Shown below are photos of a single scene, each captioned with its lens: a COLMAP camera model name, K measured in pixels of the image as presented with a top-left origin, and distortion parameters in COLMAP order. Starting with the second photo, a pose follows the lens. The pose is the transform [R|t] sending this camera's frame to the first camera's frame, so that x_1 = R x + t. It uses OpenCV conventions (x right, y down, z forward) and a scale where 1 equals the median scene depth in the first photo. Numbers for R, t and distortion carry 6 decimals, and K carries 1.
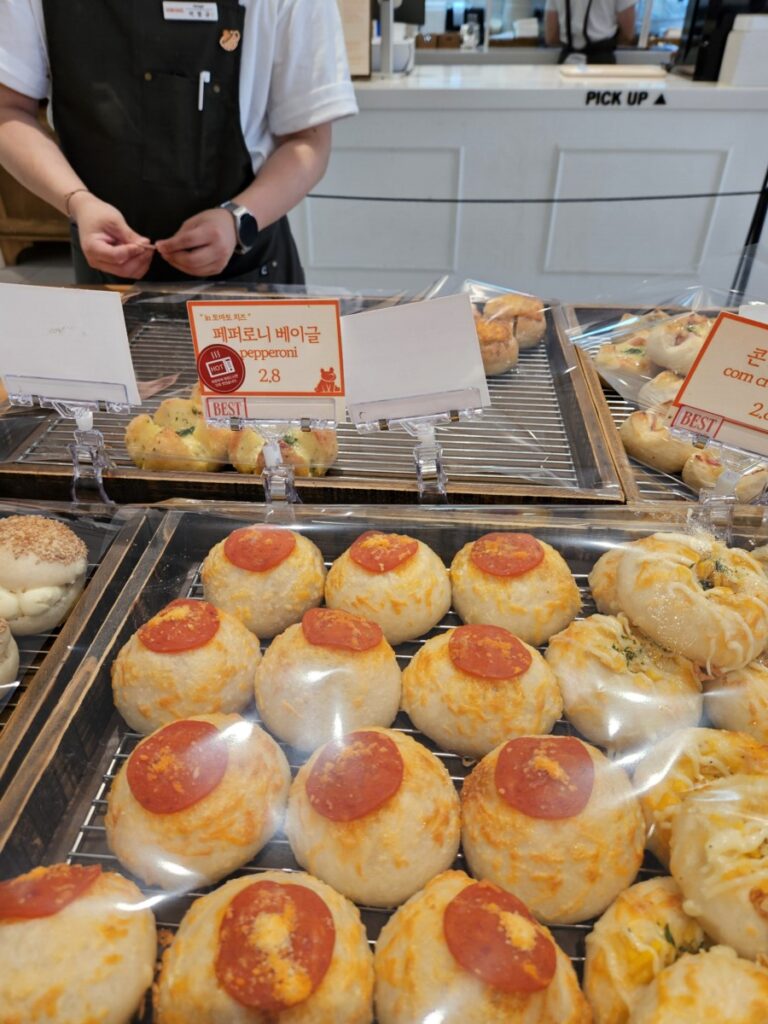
lens RADIAL K [[688.1, 0, 384.0], [0, 688.1, 512.0], [0, 0, 1]] dist [-0.007048, -0.001861]
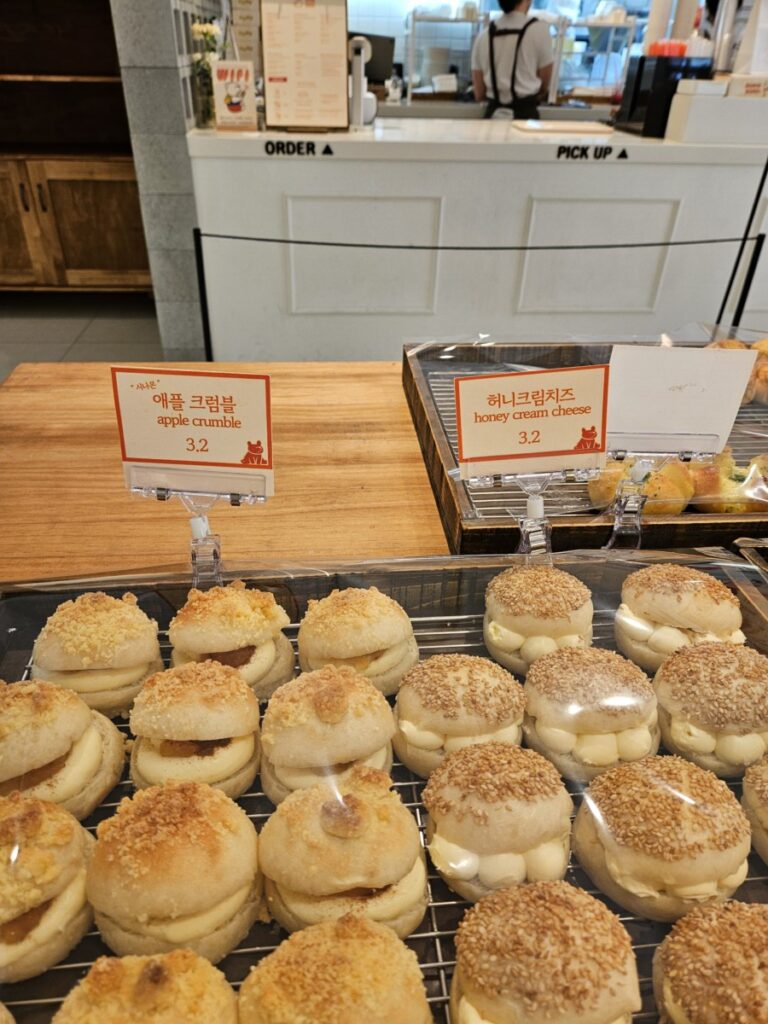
lens RADIAL K [[678.6, 0, 384.0], [0, 678.6, 512.0], [0, 0, 1]] dist [0.002465, -0.000215]
pose [[0.984926, -0.070890, 0.157783, -0.162323], [0.078035, 0.996166, -0.039553, -0.020552], [-0.154374, 0.051269, 0.986681, 0.021458]]
